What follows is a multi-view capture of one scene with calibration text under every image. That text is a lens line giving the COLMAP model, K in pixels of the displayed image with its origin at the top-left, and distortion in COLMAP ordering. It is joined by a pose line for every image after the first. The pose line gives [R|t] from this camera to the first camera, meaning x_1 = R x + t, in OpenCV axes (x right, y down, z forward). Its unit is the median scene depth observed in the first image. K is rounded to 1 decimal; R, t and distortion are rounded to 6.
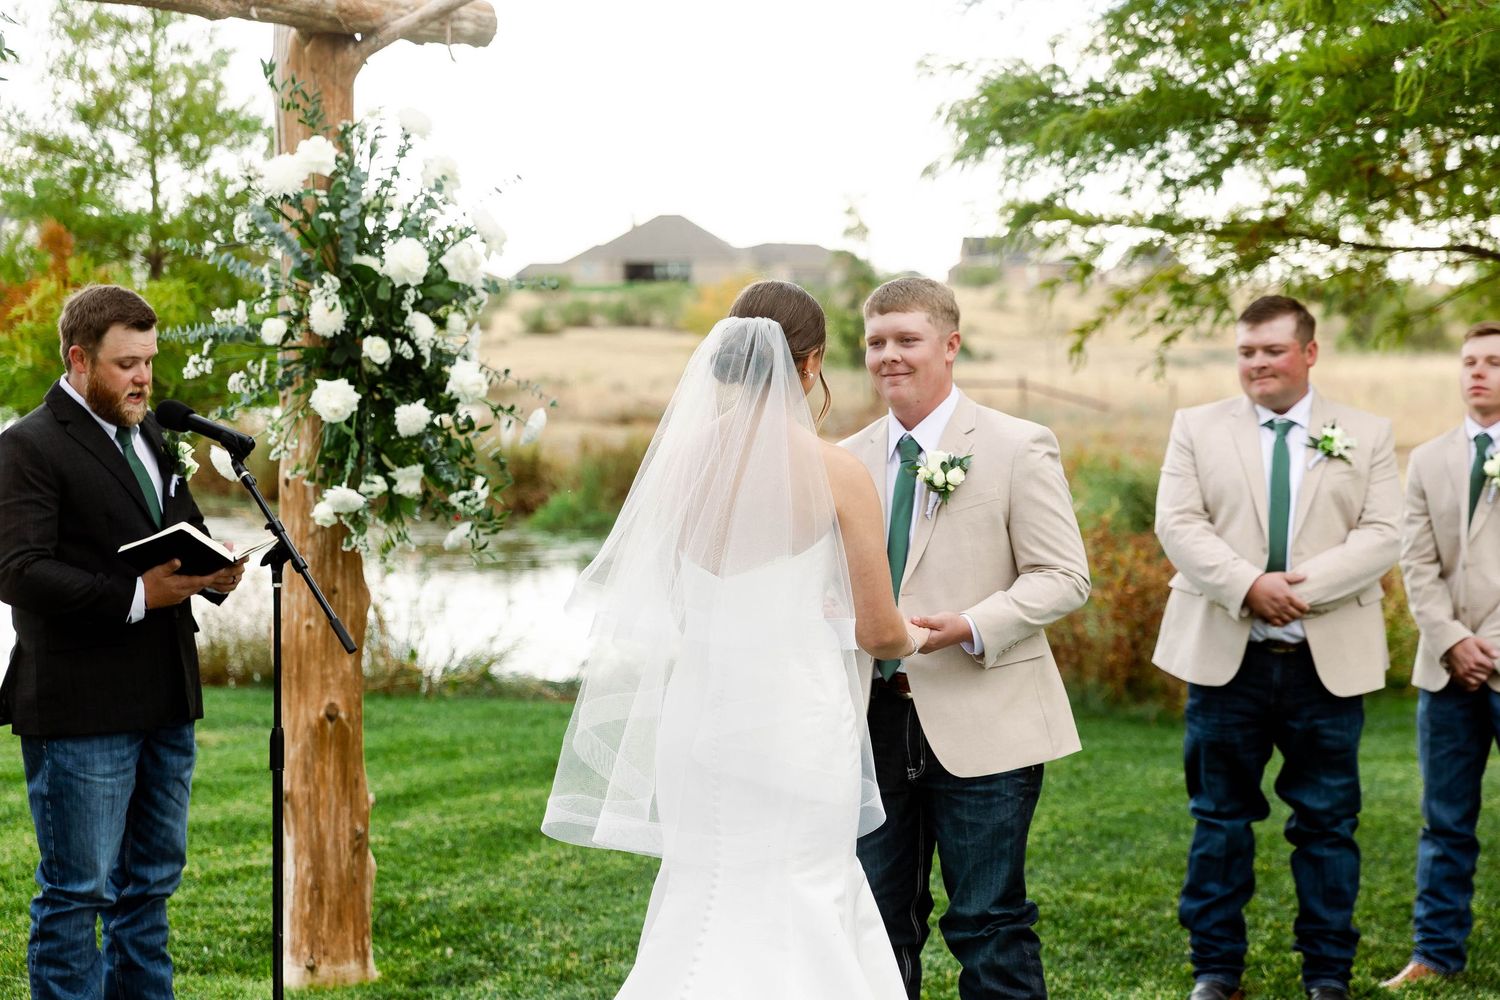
lens RADIAL K [[3083.5, 0, 753.3], [0, 3083.5, 494.4], [0, 0, 1]] dist [0.013365, 0.000000]
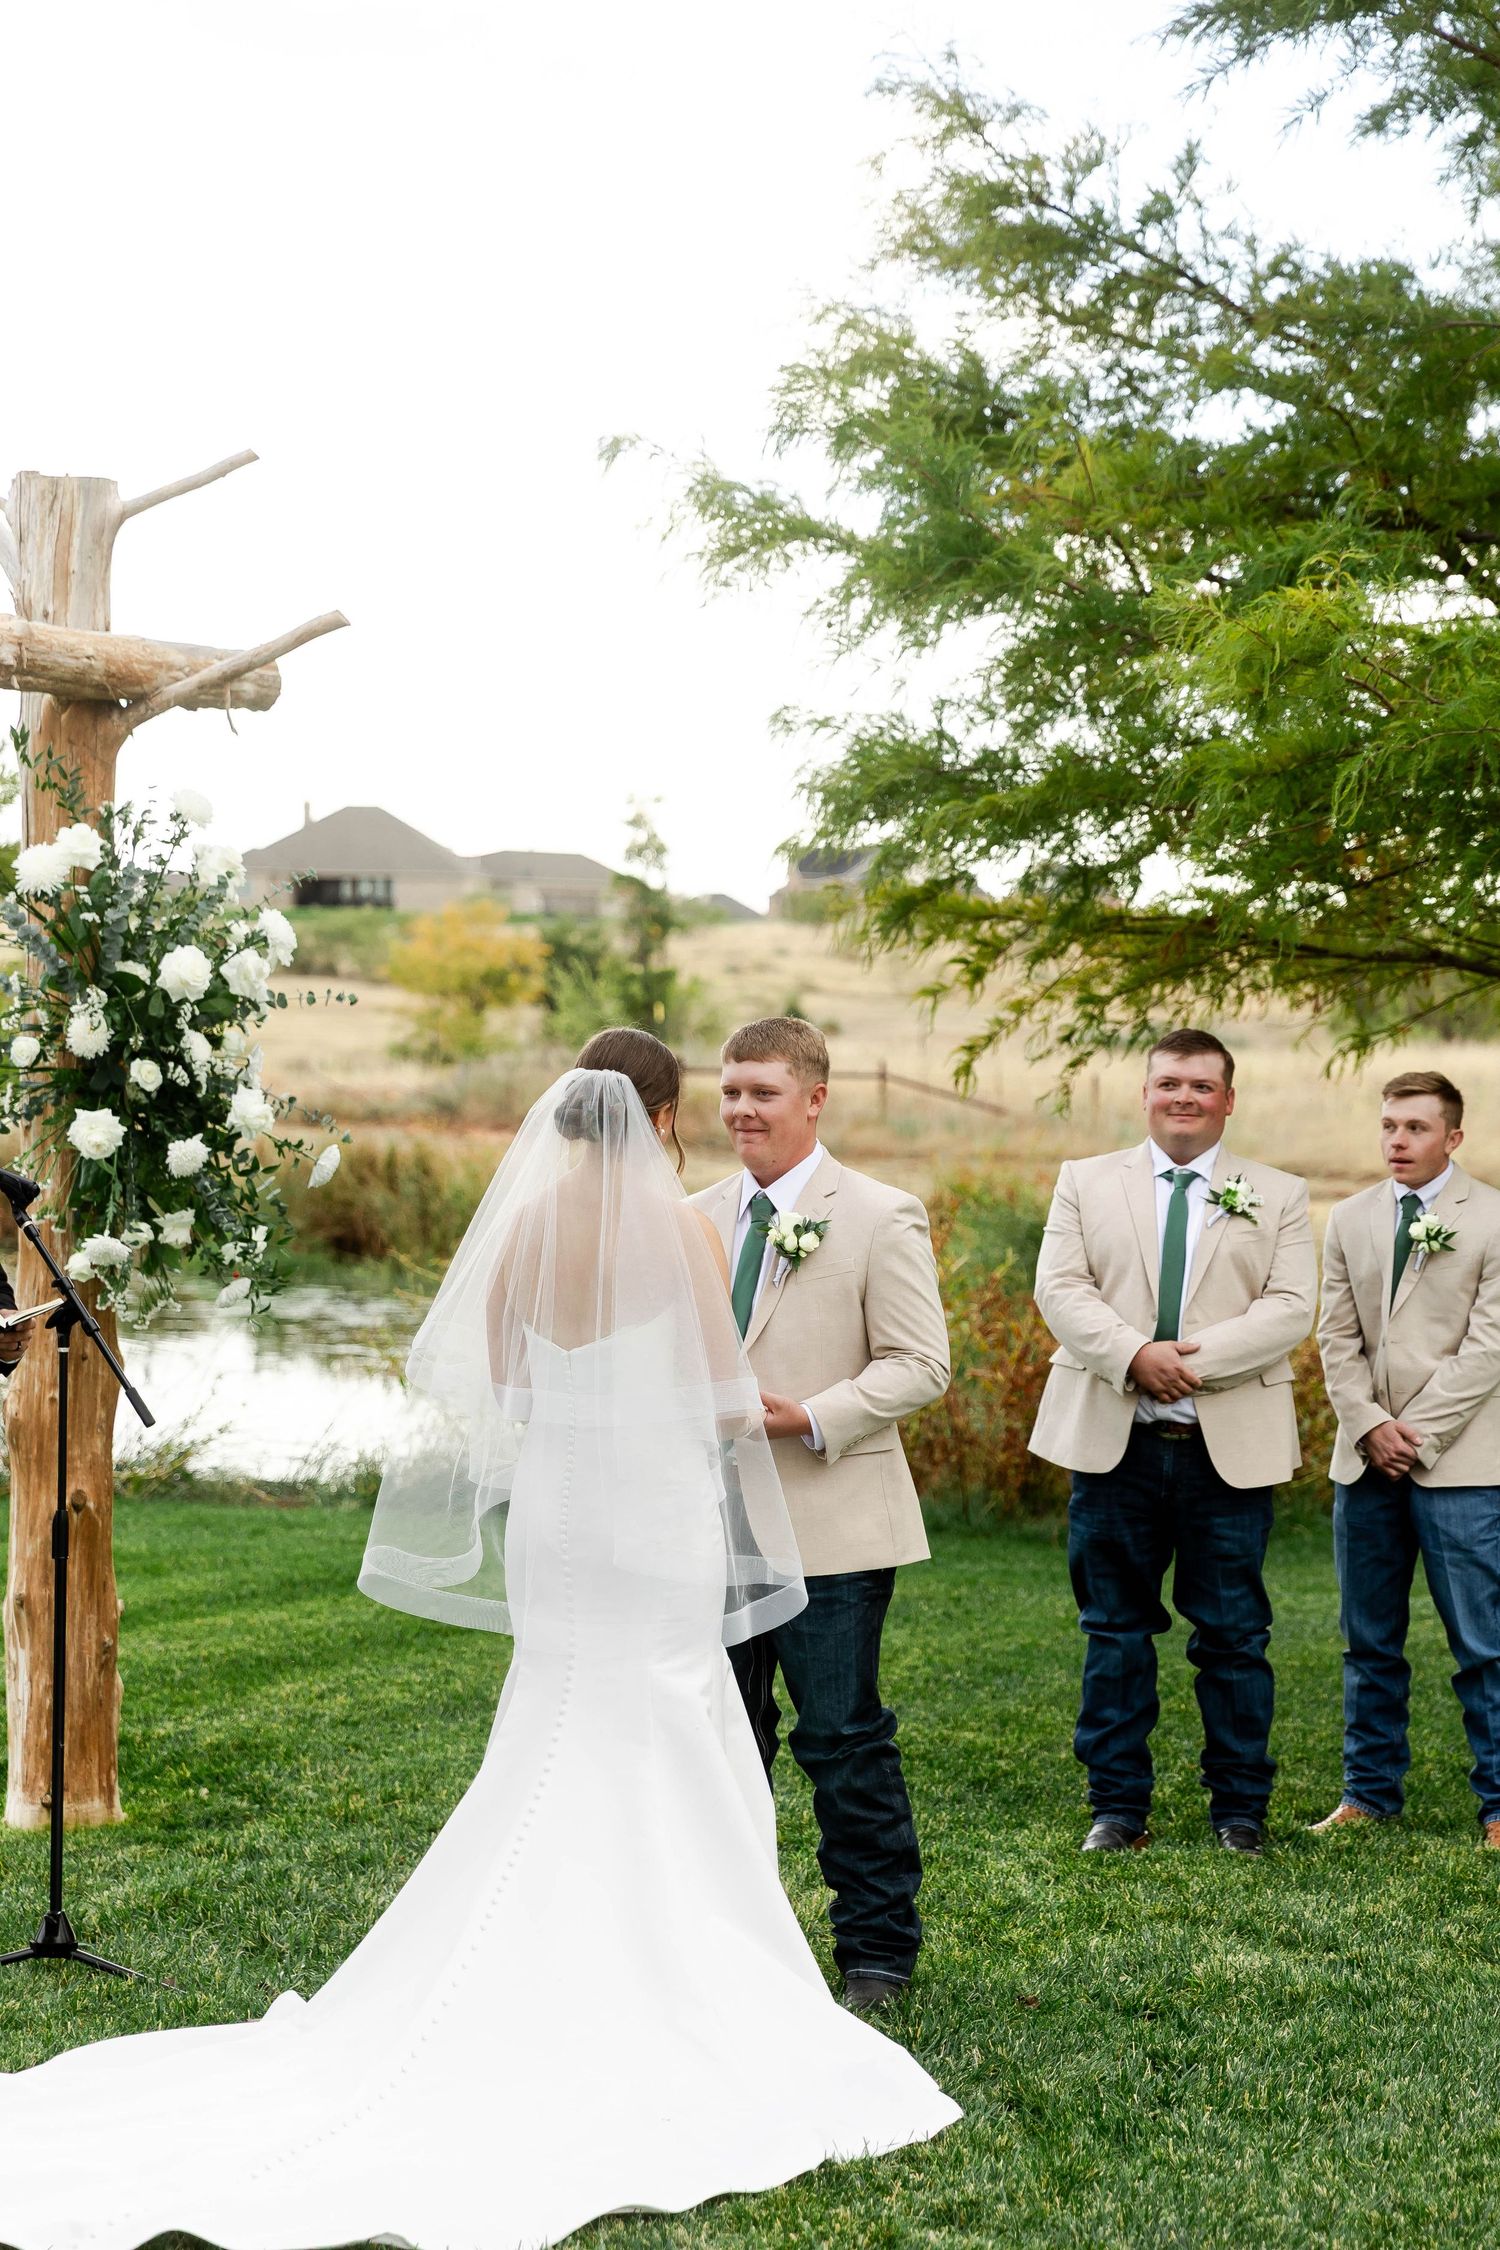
lens RADIAL K [[4625.3, 0, 749.6], [0, 4625.3, 1131.9], [0, 0, 1]] dist [0.013365, 0.000000]
pose [[0.998120, 0.015452, 0.059305, -0.030014], [-0.014279, 0.999695, -0.020161, -0.007441], [-0.059598, 0.019276, 0.998036, -0.273746]]
